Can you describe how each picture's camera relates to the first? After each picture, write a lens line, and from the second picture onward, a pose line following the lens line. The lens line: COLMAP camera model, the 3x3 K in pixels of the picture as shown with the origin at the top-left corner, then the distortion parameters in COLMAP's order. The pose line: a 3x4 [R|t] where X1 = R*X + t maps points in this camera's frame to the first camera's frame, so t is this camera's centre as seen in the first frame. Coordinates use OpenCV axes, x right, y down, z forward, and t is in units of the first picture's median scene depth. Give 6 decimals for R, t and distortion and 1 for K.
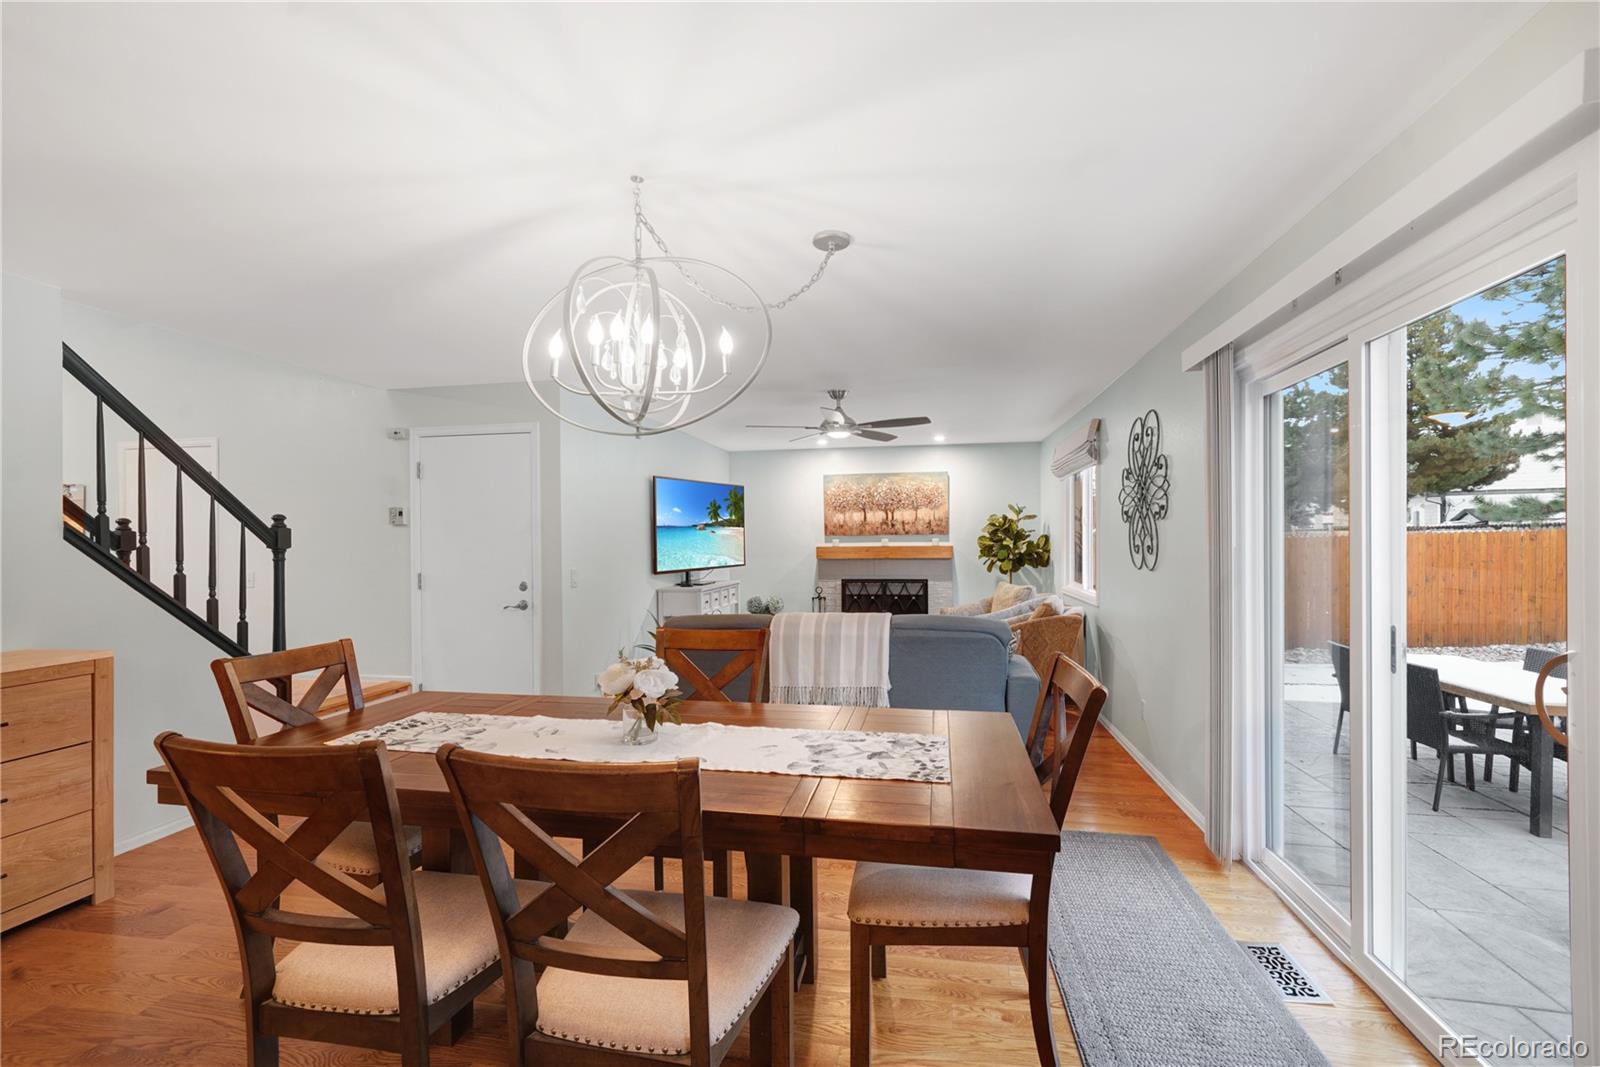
lens RADIAL K [[665.3, 0, 800.0], [0, 665.3, 533.5], [0, 0, 1]] dist [-0.000243, 0.000006]
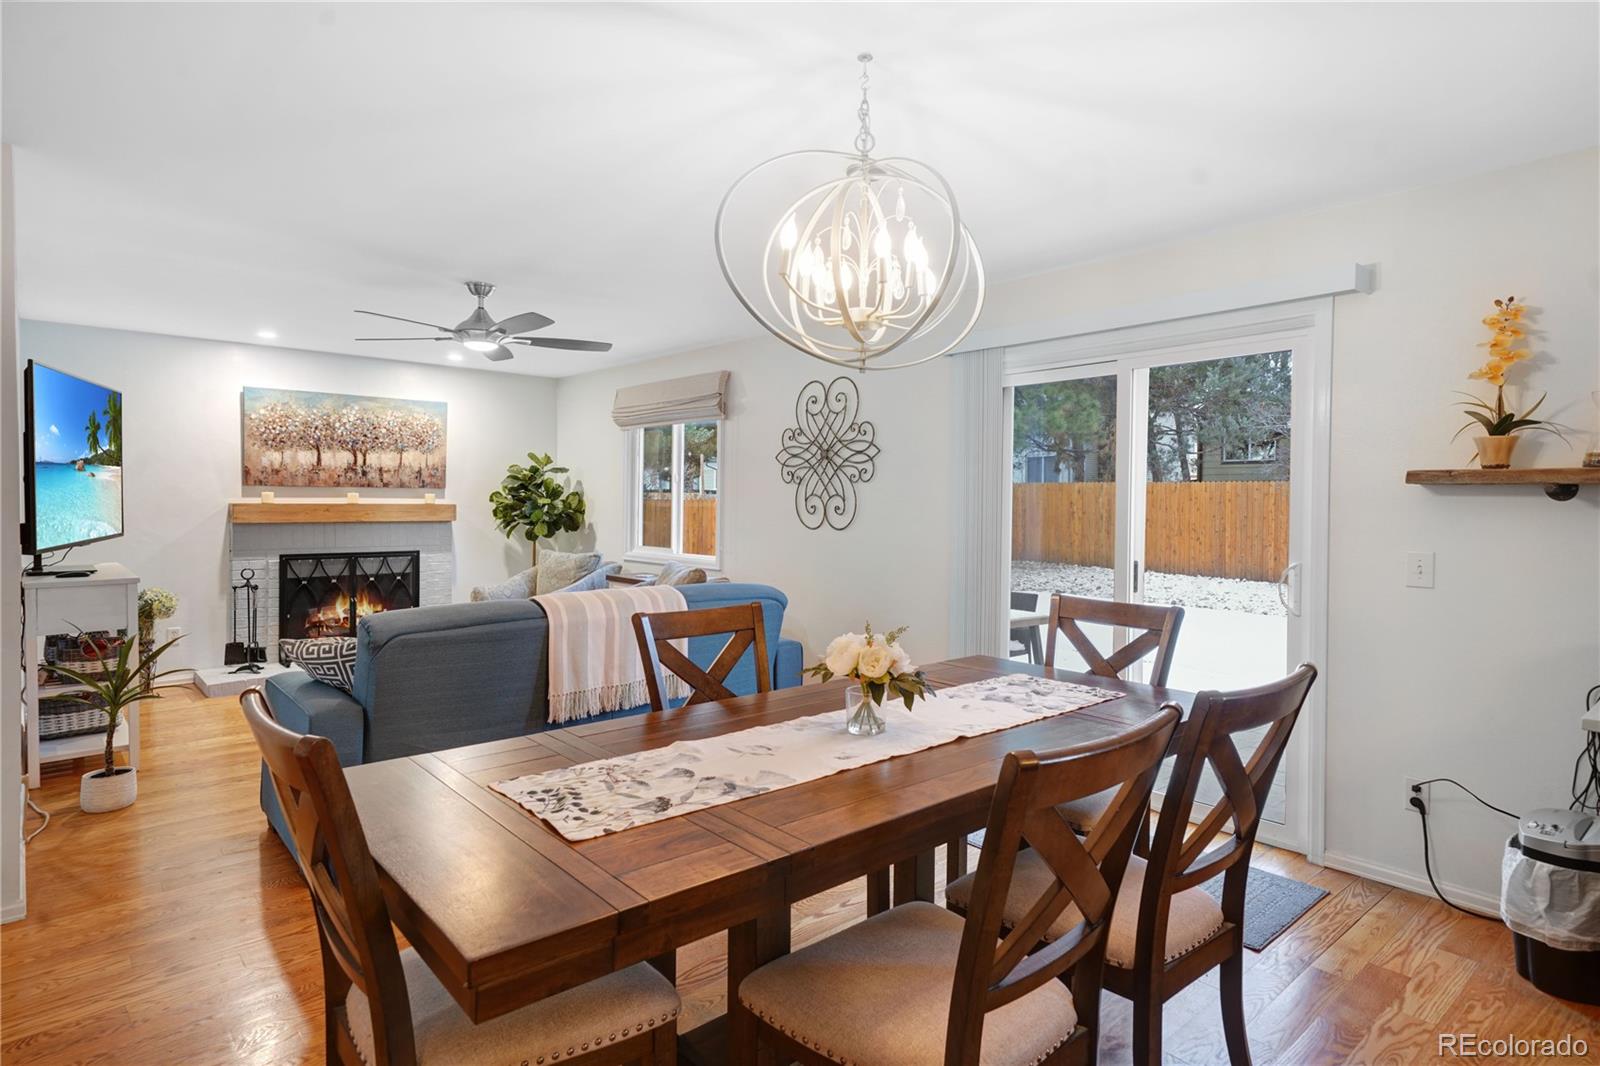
lens RADIAL K [[876.3, 0, 794.2], [0, 876.3, 526.9], [0, 0, 1]] dist [0.003310, 0.000863]
pose [[0.605251, -0.010211, 0.795969, -0.315322], [-0.022471, 0.999300, 0.029906, 0.005992], [-0.795718, -0.035987, 0.604598, 0.108196]]
